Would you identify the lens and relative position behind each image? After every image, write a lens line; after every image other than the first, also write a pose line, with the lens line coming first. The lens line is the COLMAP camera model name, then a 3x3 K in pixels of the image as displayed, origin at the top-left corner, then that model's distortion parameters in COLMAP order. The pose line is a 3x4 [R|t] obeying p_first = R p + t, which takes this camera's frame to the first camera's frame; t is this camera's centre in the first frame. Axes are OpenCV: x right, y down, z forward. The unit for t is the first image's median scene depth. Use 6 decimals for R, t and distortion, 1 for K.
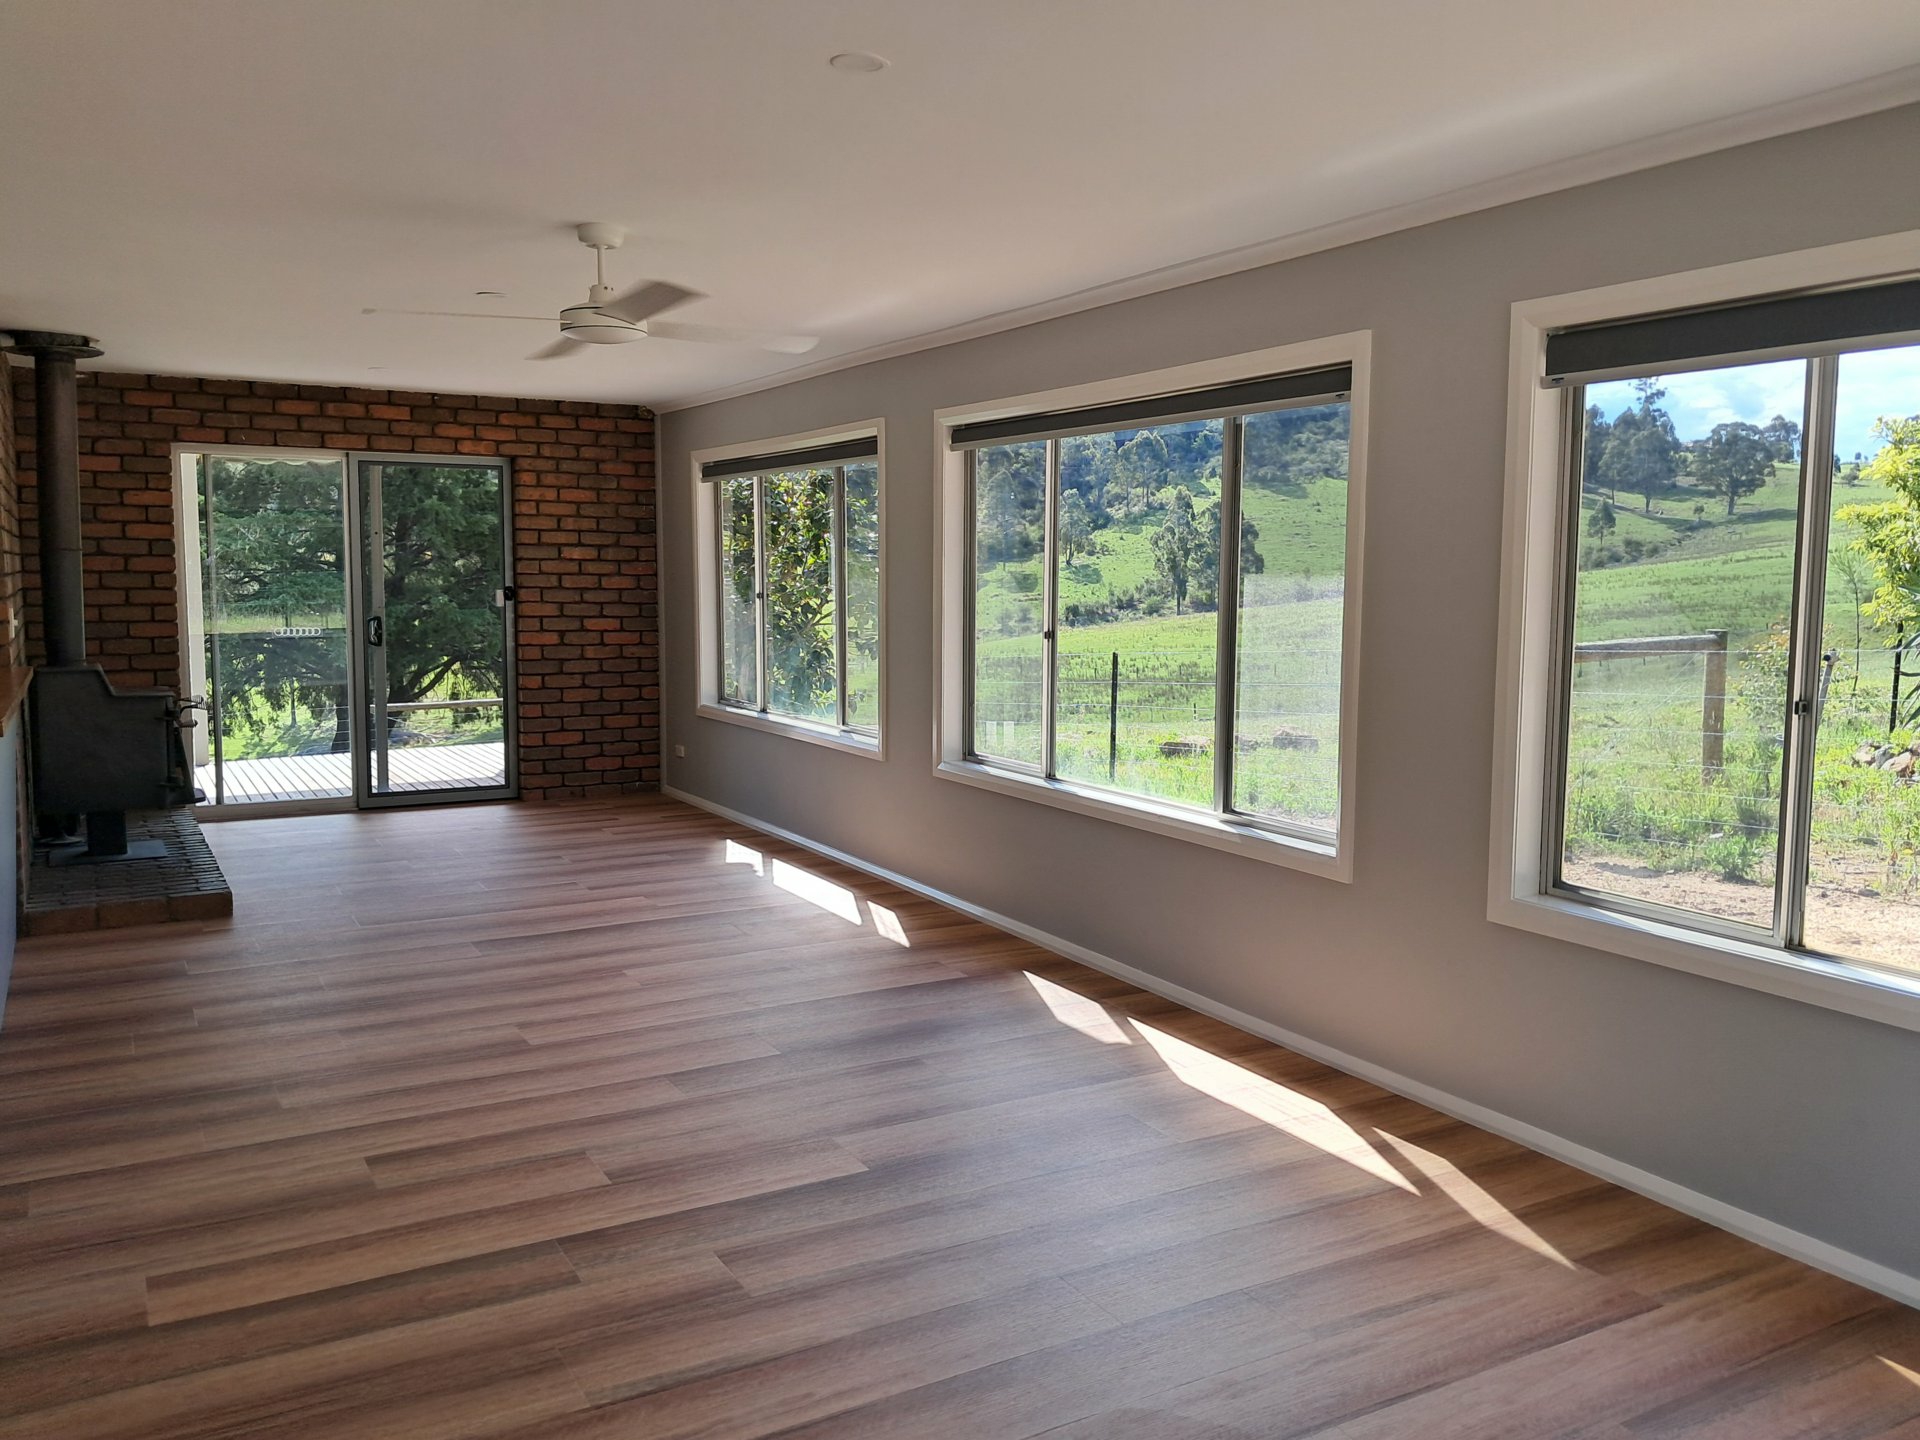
lens RADIAL K [[1525.5, 0, 965.4], [0, 1525.5, 718.7], [0, 0, 1]] dist [-0.054444, -0.019088]
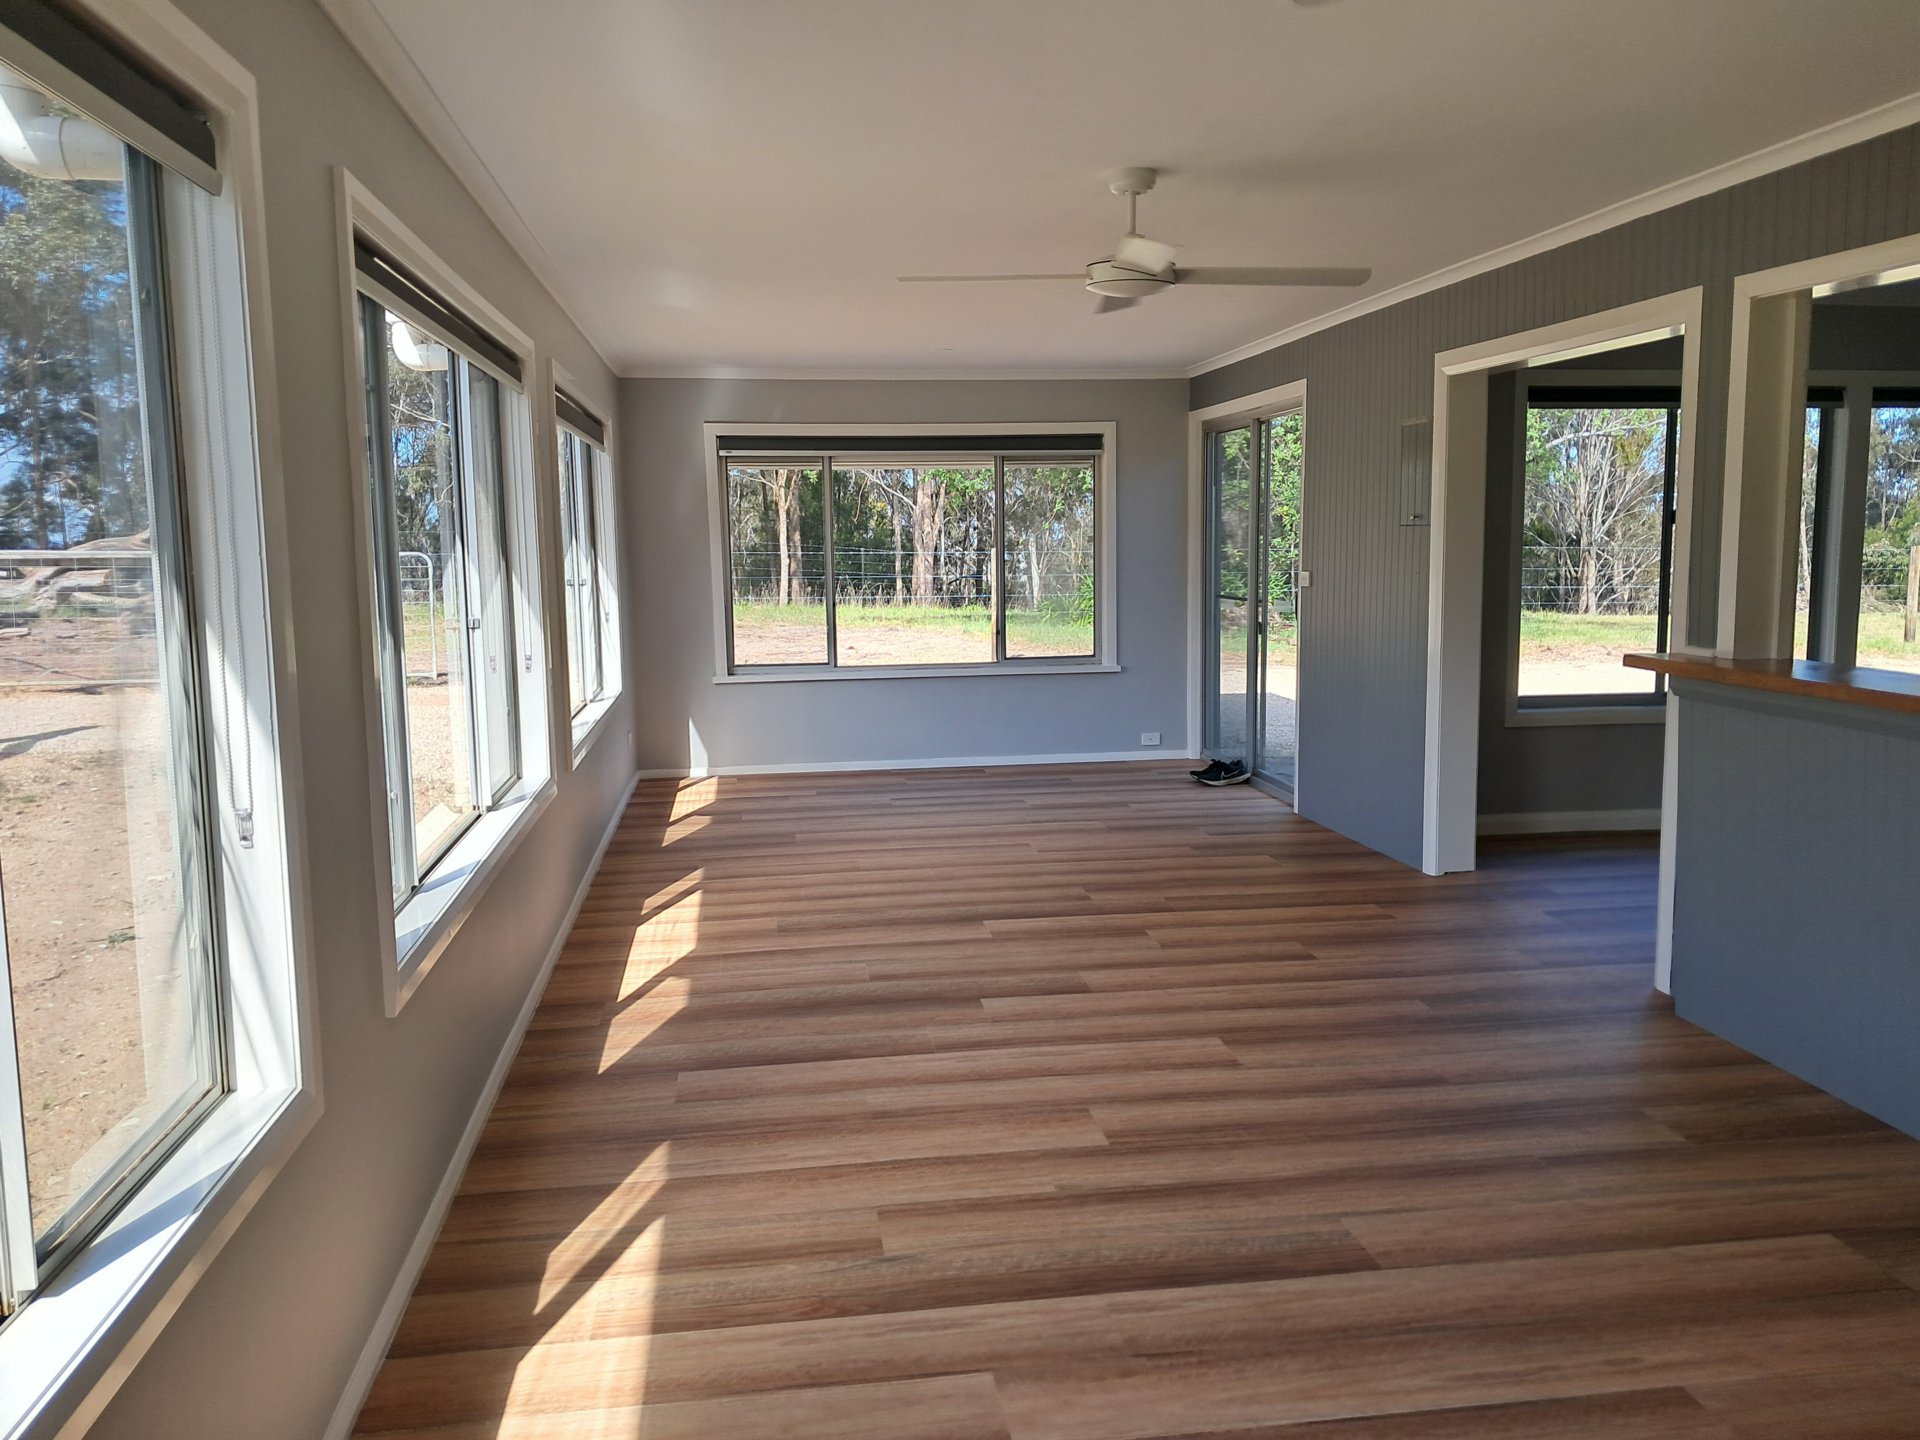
lens RADIAL K [[1525.5, 0, 958.5], [0, 1525.5, 717.1], [0, 0, 1]] dist [-0.054444, -0.019088]
pose [[-0.932808, -0.037156, 0.358453, -0.476725], [0.047063, 0.973592, 0.223392, -0.205931], [-0.357288, 0.225252, -0.906426, 1.908659]]
